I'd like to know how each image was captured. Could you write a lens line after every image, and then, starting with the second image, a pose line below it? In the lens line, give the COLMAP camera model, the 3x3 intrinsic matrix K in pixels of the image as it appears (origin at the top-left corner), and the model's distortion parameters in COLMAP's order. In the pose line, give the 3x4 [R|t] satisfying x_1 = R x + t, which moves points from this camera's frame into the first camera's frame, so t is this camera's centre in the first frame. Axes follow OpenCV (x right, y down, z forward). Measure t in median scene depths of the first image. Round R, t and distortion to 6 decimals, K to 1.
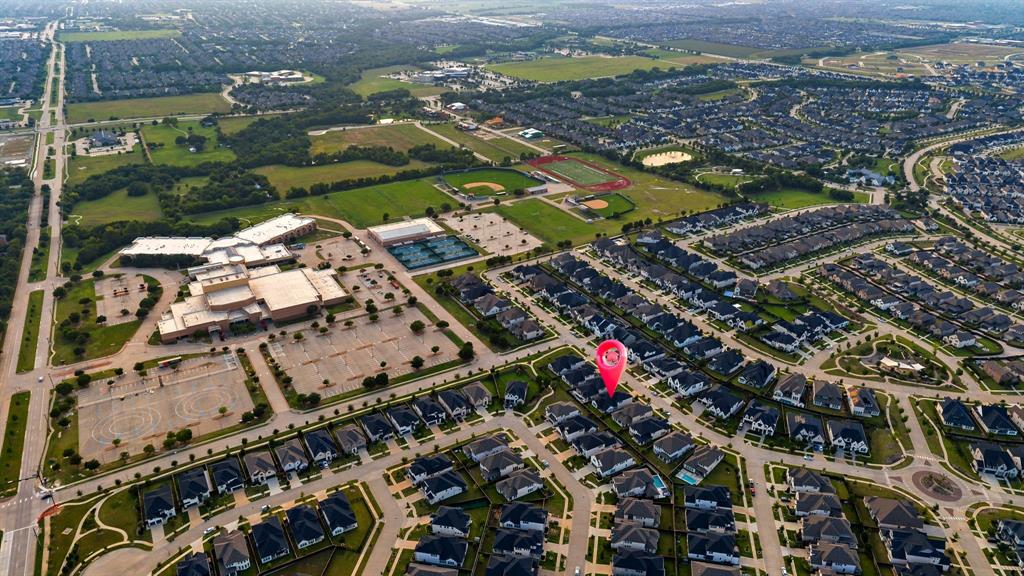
lens RADIAL K [[684.2, 0, 512.0], [0, 684.2, 288.0], [0, 0, 1]] dist [0.007115, -0.003965]
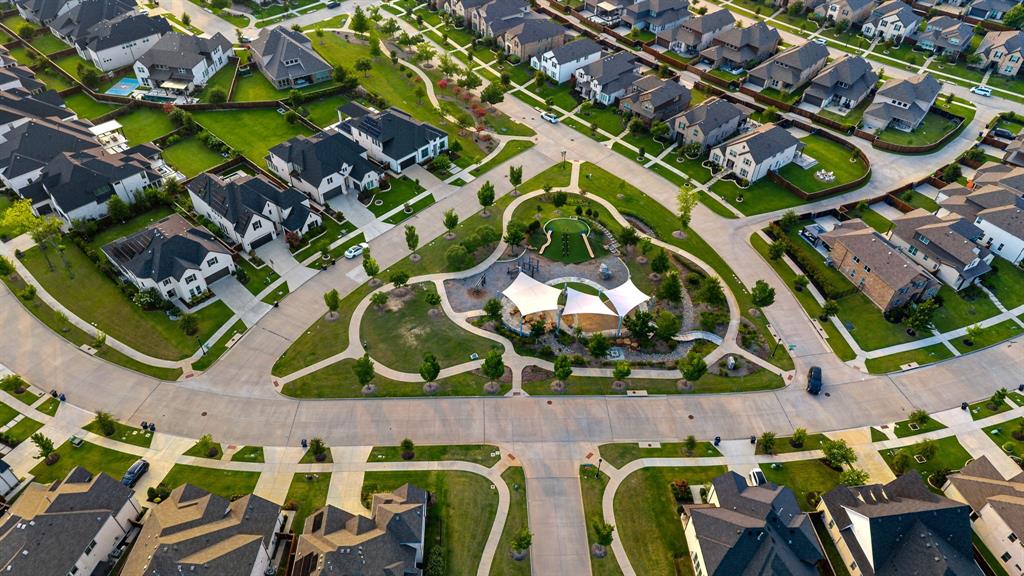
lens RADIAL K [[684.2, 0, 512.0], [0, 684.2, 288.0], [0, 0, 1]] dist [0.007115, -0.003965]
pose [[0.952813, -0.195258, 0.232425, 0.445176], [0.117290, 0.943015, 0.311395, 0.020260], [-0.279982, -0.269440, 0.921419, 0.700246]]
